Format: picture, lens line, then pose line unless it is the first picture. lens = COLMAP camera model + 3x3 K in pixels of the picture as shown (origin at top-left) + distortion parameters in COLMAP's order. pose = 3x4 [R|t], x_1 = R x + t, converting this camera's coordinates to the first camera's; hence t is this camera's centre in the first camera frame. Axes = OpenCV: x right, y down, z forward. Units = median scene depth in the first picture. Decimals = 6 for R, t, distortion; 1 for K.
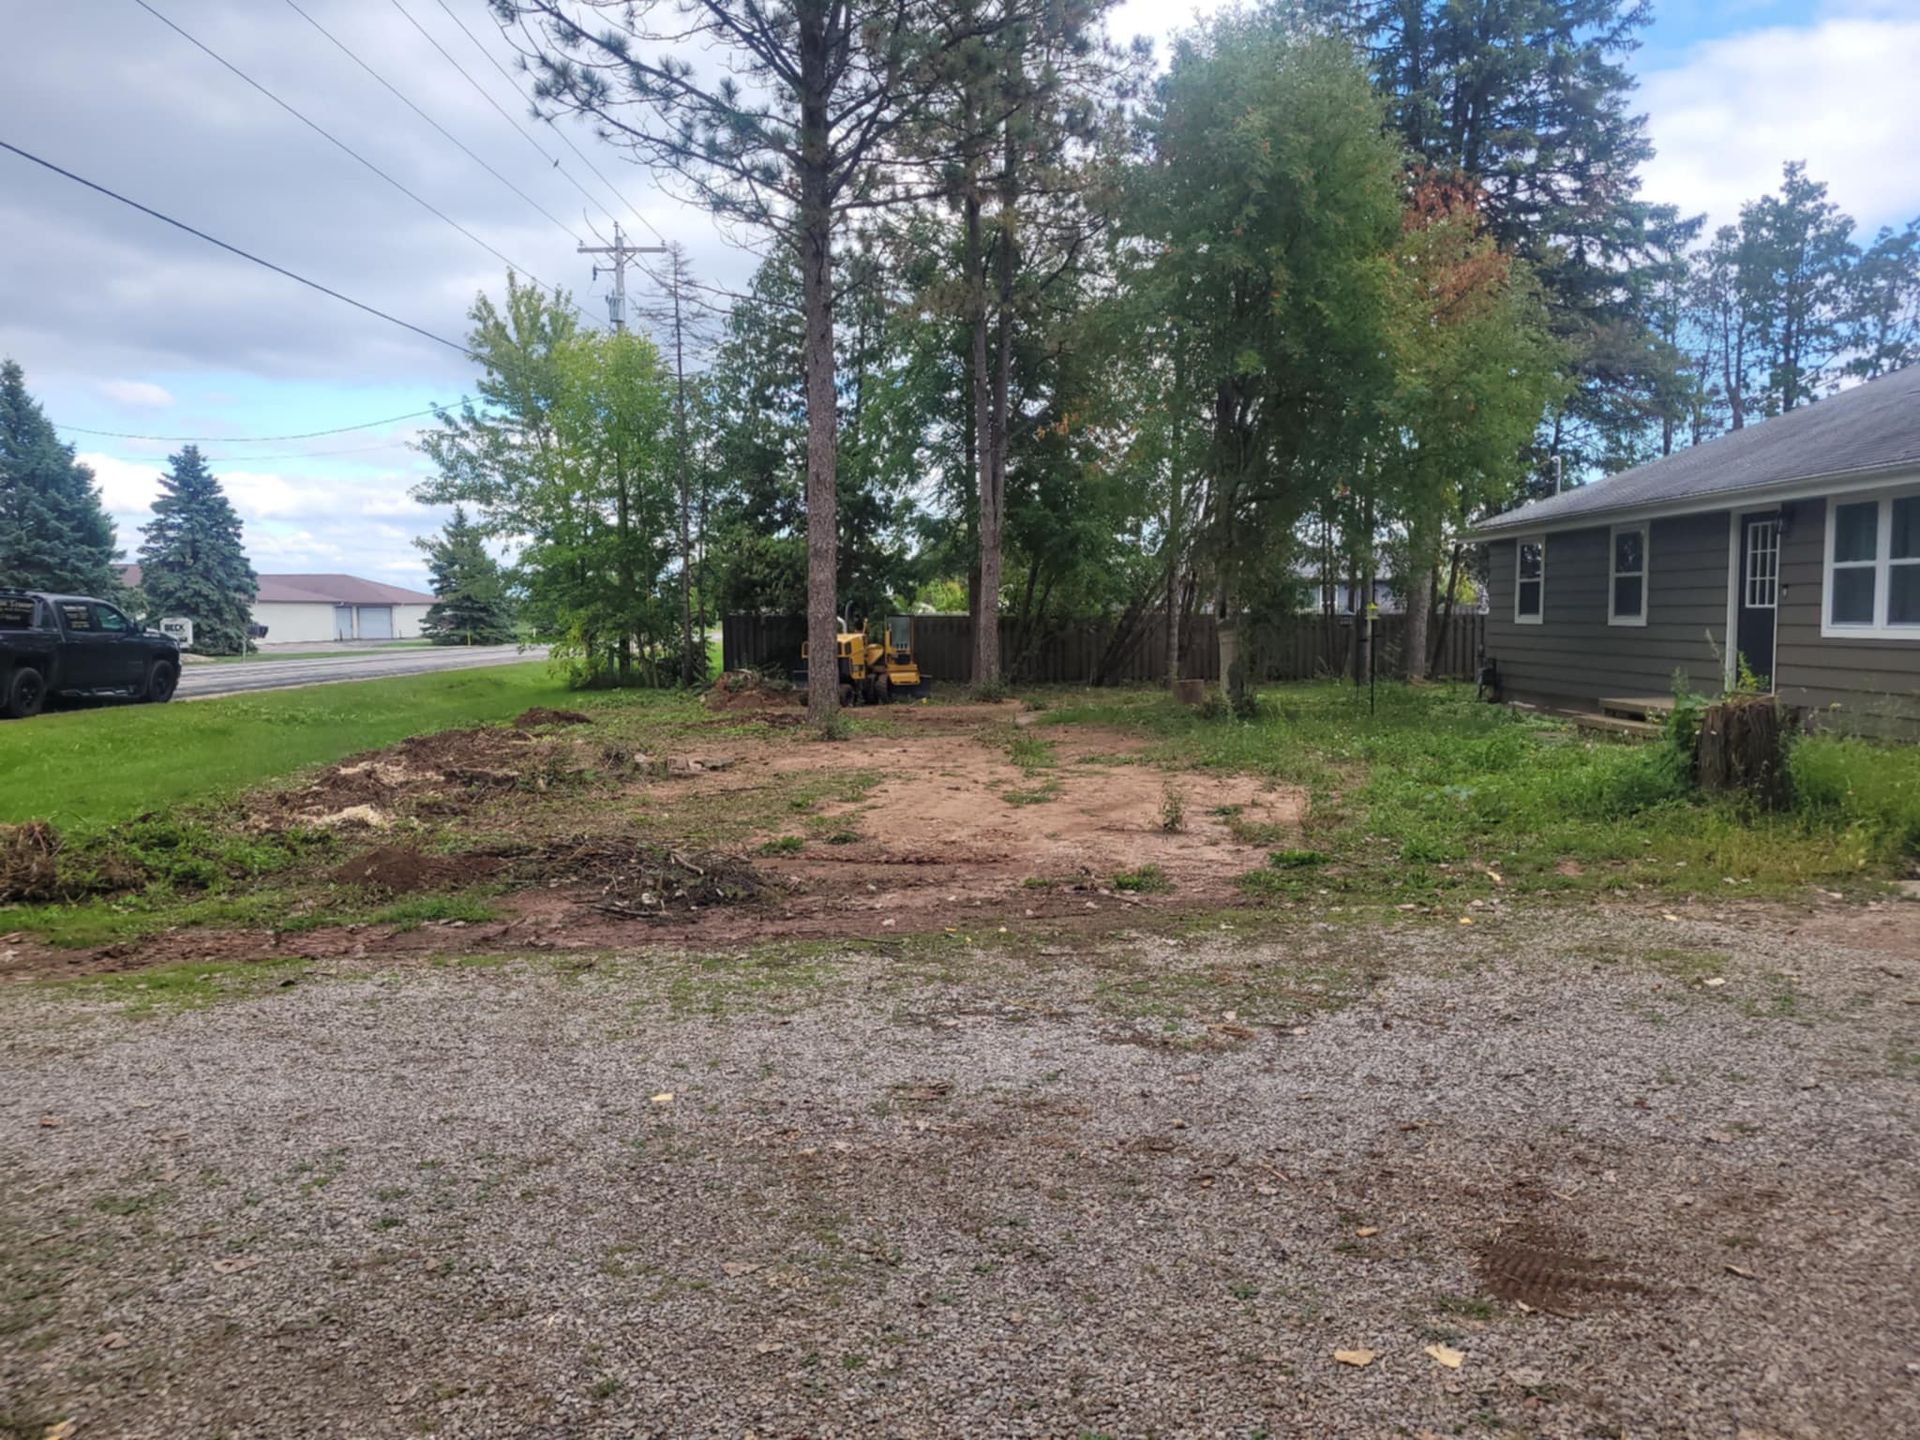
lens RADIAL K [[1449.1, 0, 960.0], [0, 1449.1, 720.0], [0, 0, 1]] dist [0.065670, -0.063560]
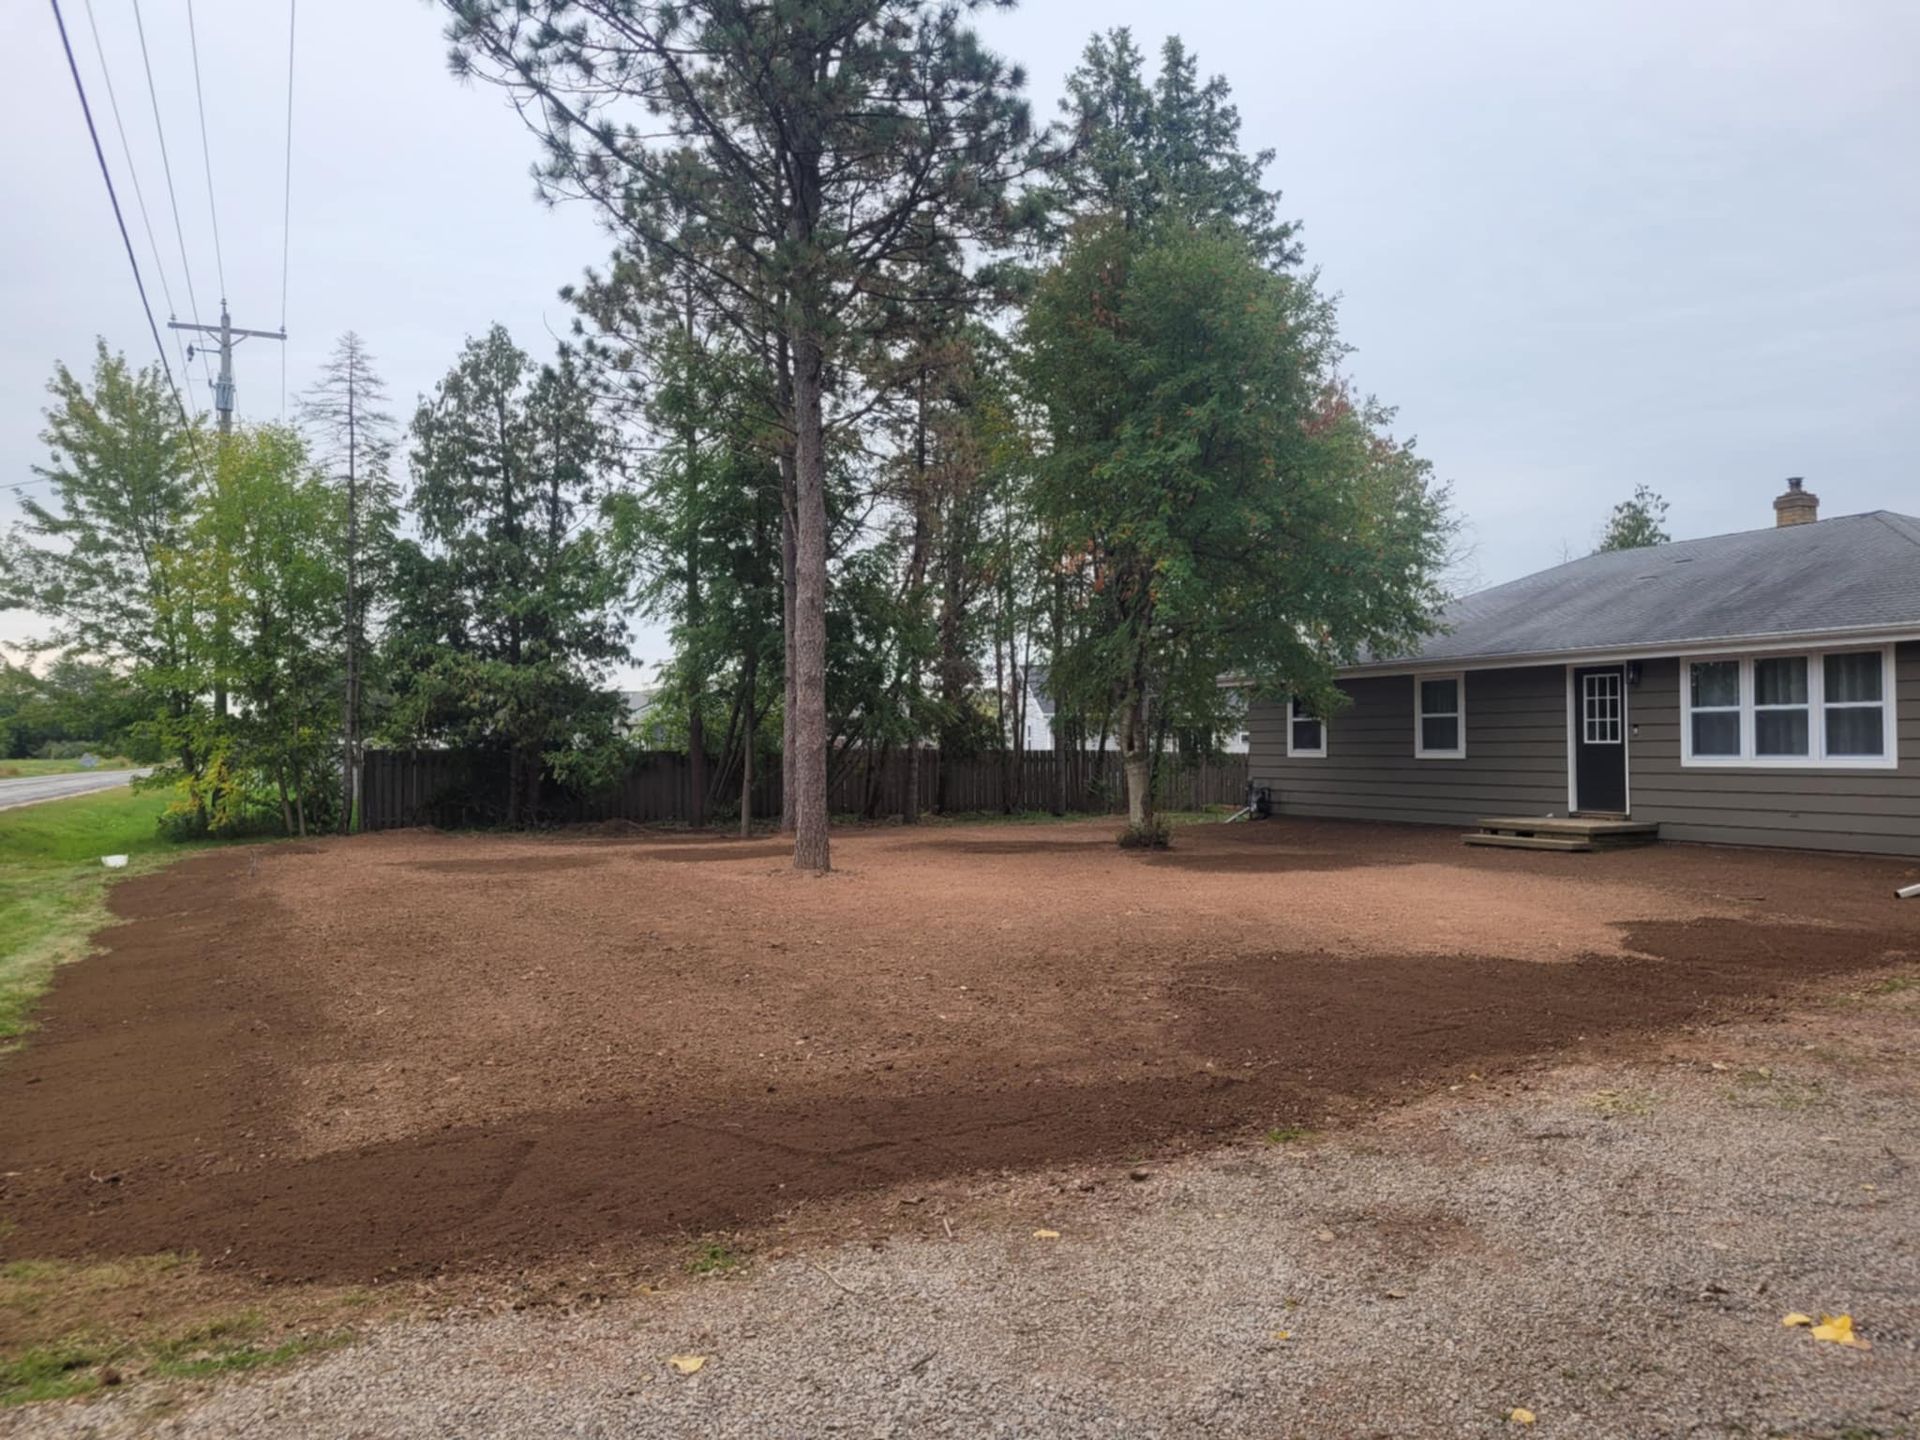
lens RADIAL K [[1449.1, 0, 960.0], [0, 1449.1, 720.0], [0, 0, 1]] dist [0.065670, -0.063560]
pose [[0.904693, 0.009581, 0.425955, -0.406304], [0.030683, 0.995686, -0.087564, -0.003729], [-0.424957, 0.092288, 0.900497, 0.099847]]
